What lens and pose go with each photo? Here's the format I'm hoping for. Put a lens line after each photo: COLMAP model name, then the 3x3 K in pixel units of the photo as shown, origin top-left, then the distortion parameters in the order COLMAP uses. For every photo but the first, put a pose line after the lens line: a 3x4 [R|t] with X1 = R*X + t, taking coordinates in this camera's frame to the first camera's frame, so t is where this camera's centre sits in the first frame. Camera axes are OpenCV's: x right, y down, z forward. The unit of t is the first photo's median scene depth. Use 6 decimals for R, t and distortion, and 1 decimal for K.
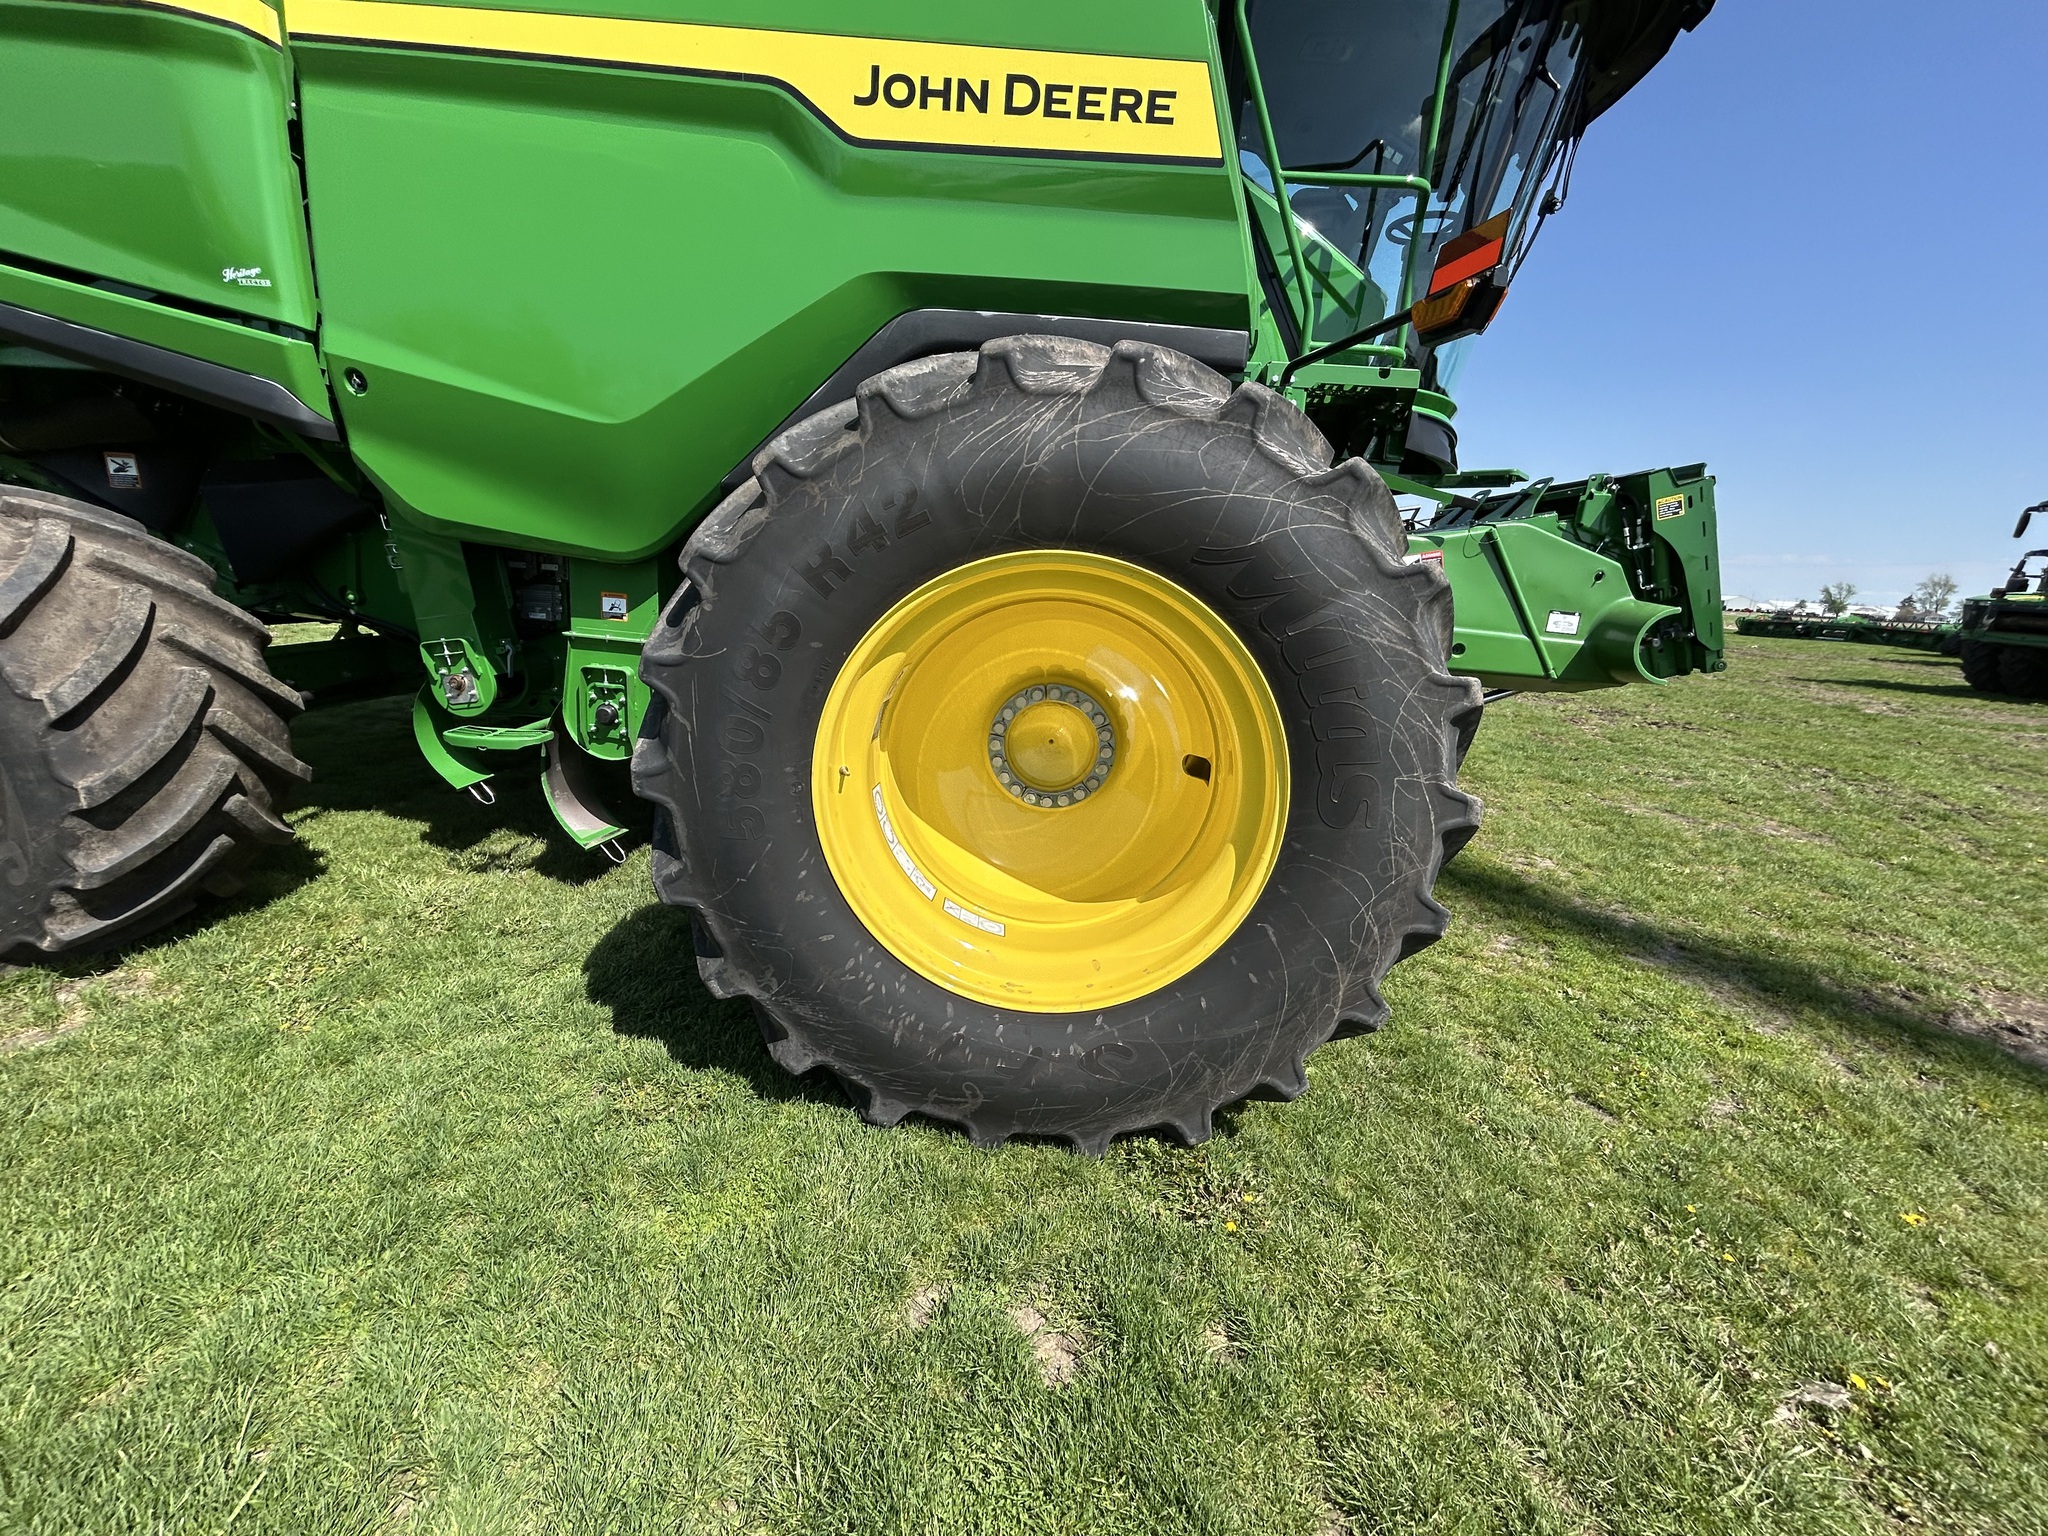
lens RADIAL K [[829.7, 0, 1021.4], [0, 829.7, 765.1], [0, 0, 1]] dist [-0.001674, 0.001678]
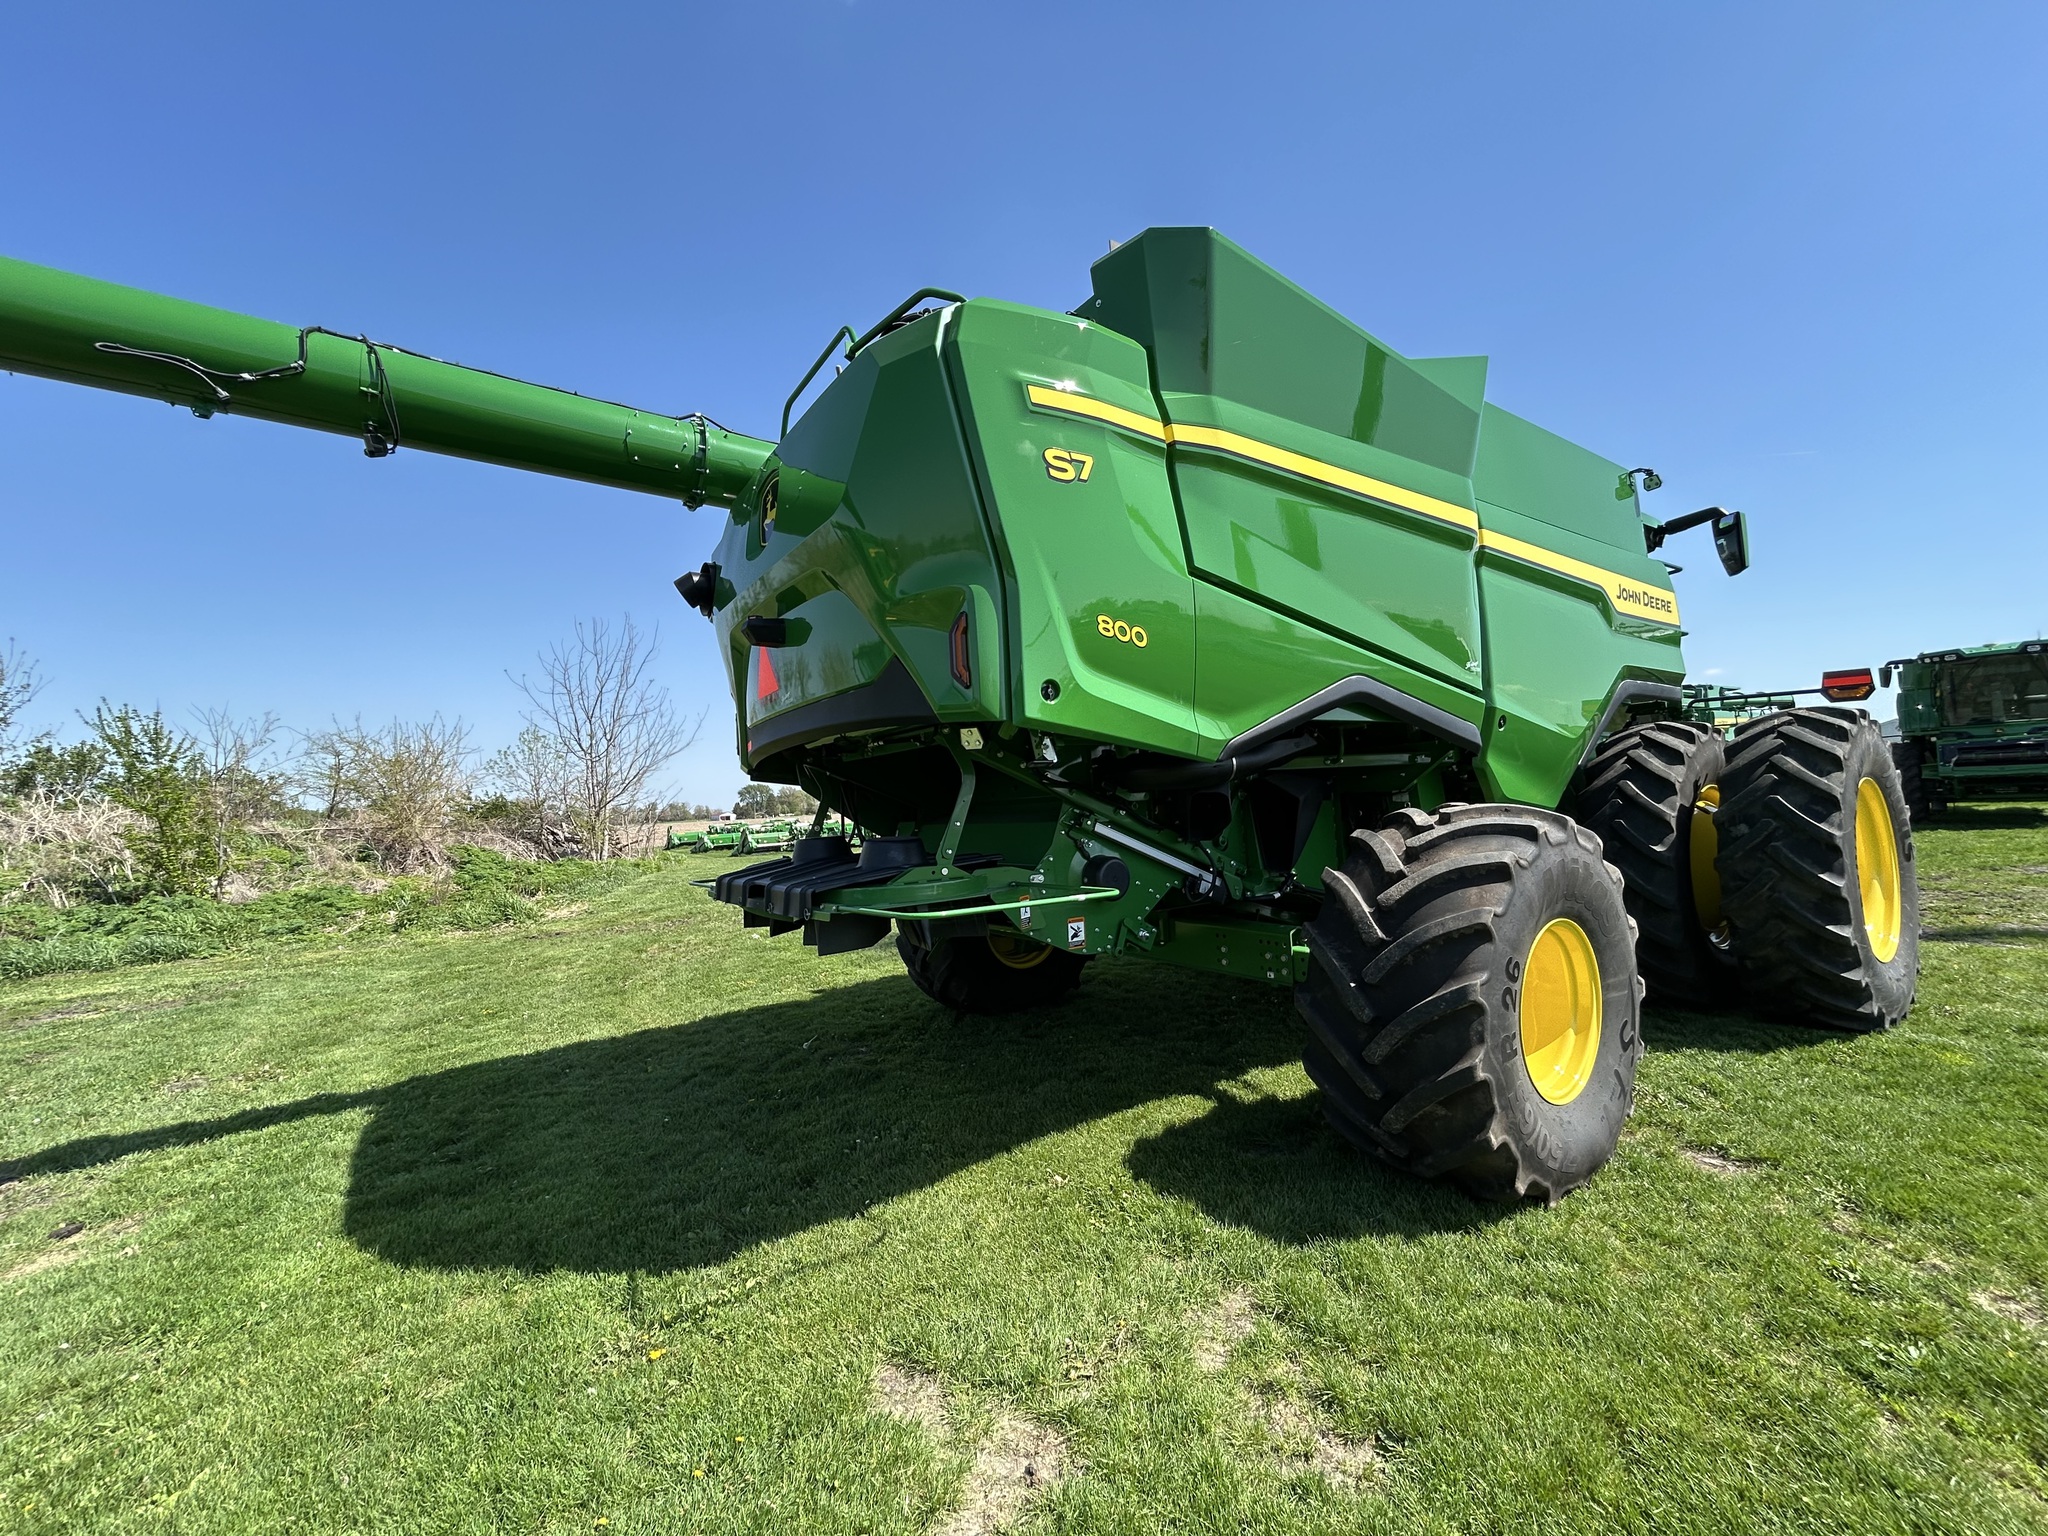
lens RADIAL K [[829.7, 0, 1021.4], [0, 829.7, 765.1], [0, 0, 1]] dist [-0.001674, 0.001678]
pose [[0.784899, -0.075477, 0.615010, -2.887822], [0.242104, 0.951009, -0.192270, -0.332688], [-0.570368, 0.299809, 0.764719, 0.349858]]
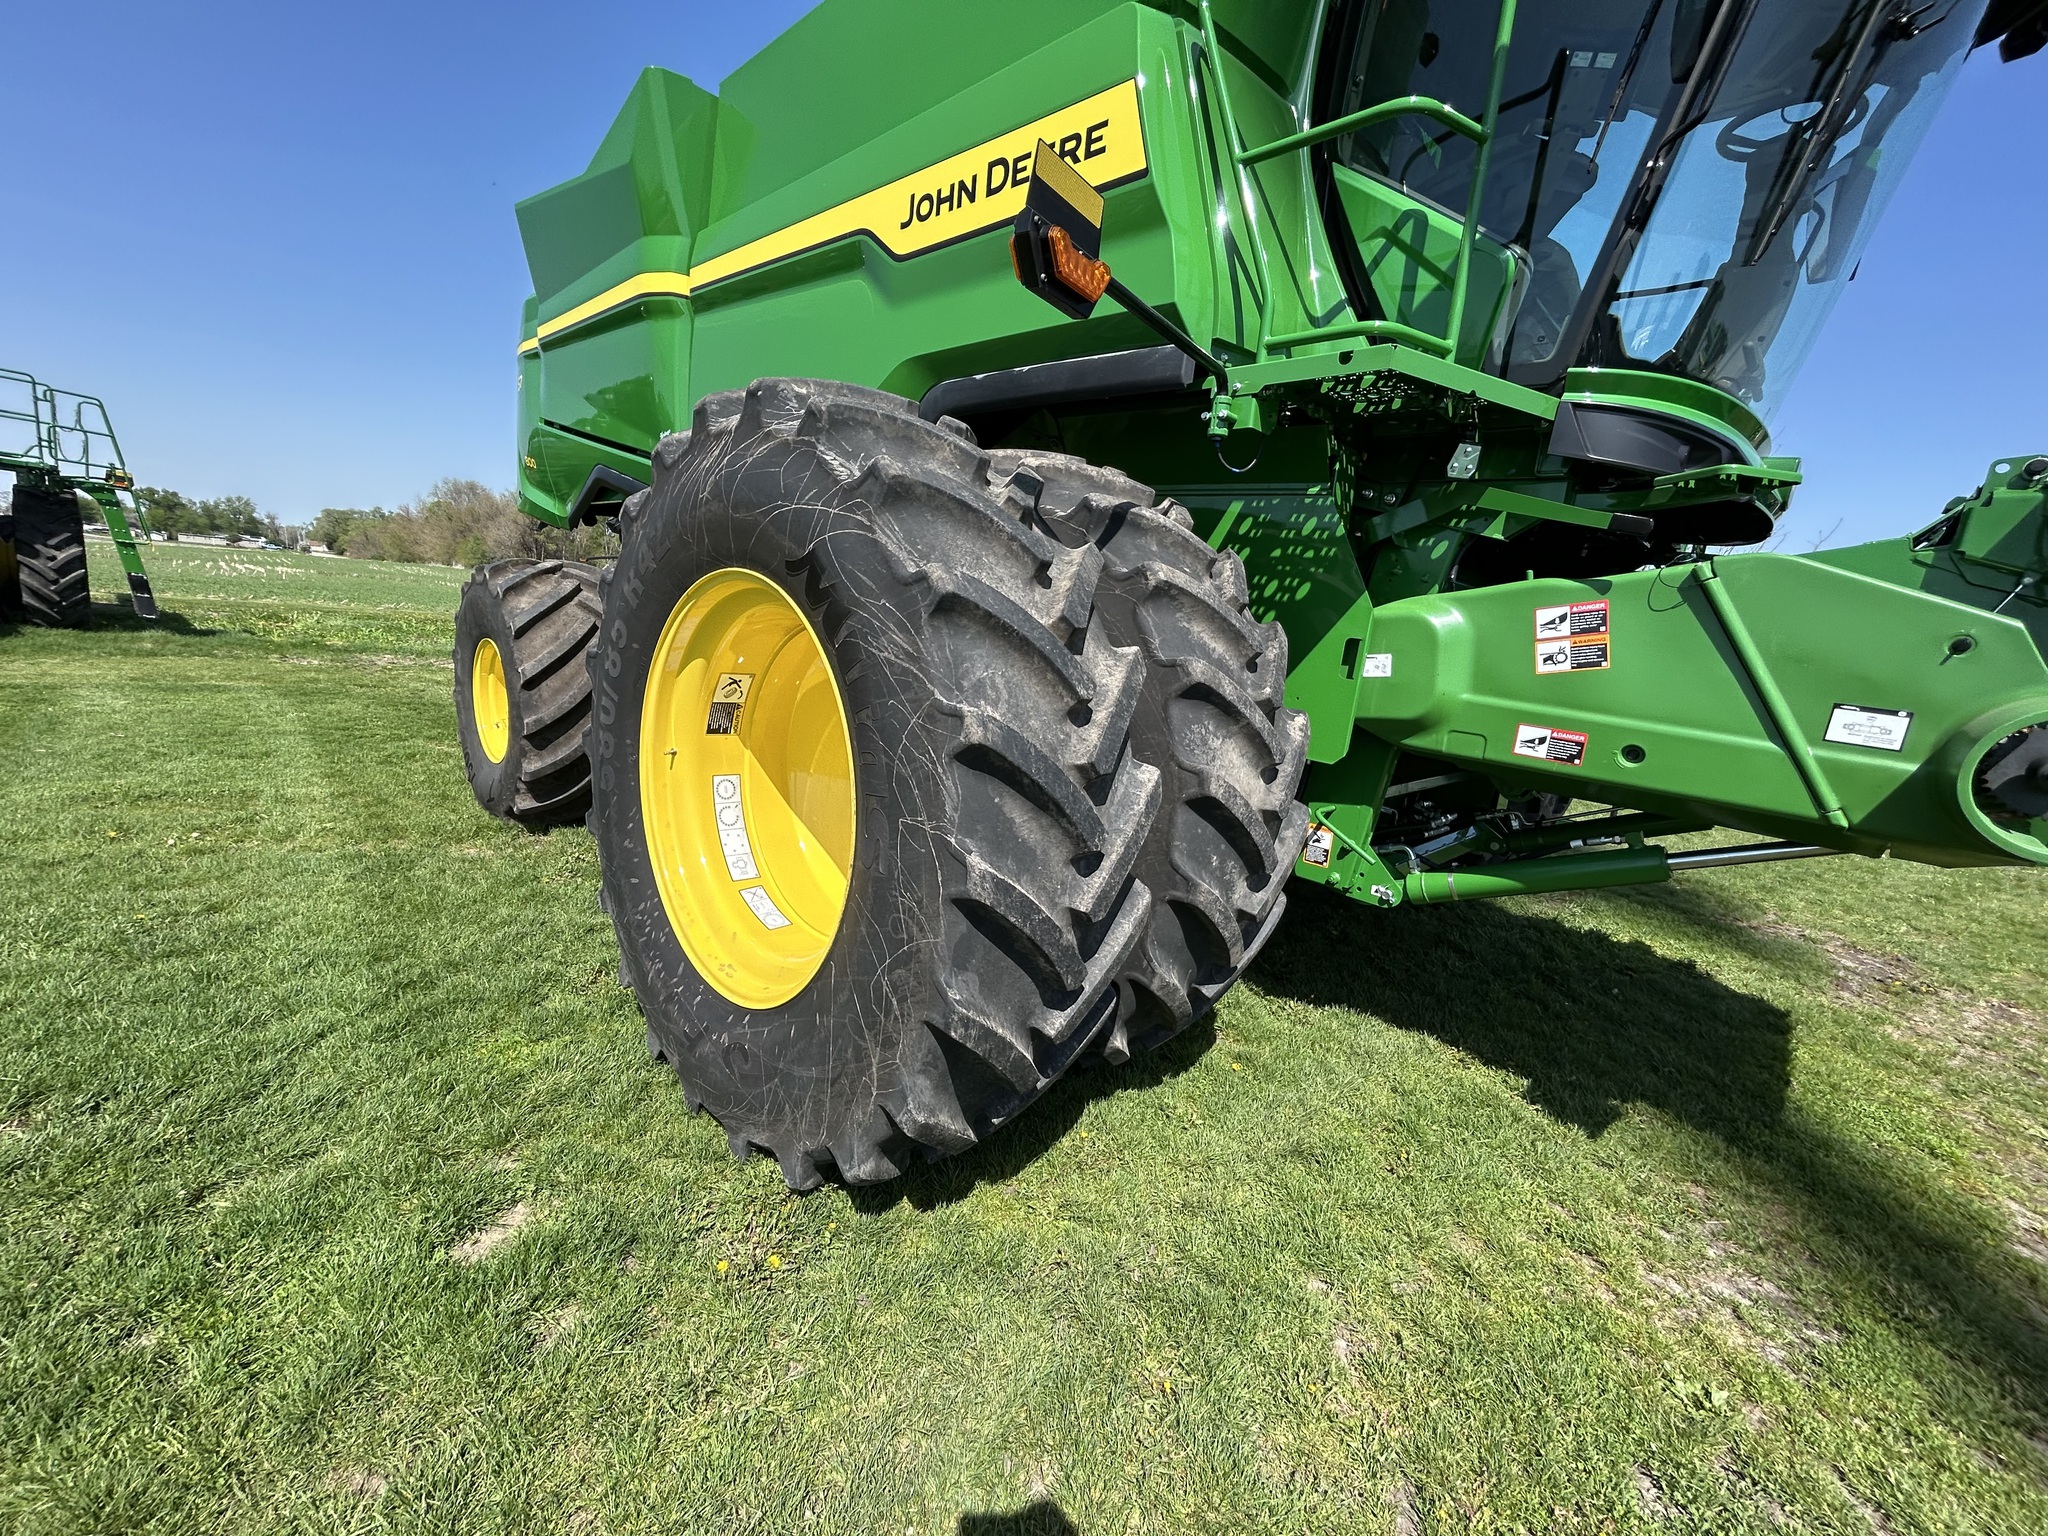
lens RADIAL K [[829.0, 0, 1022.6], [0, 829.0, 764.4], [0, 0, 1]] dist [0.000070, -0.000287]
pose [[0.750198, 0.123345, -0.649606, 0.818065], [-0.196233, 0.979717, -0.040595, -0.021809], [0.631423, 0.157929, 0.759186, 0.323301]]
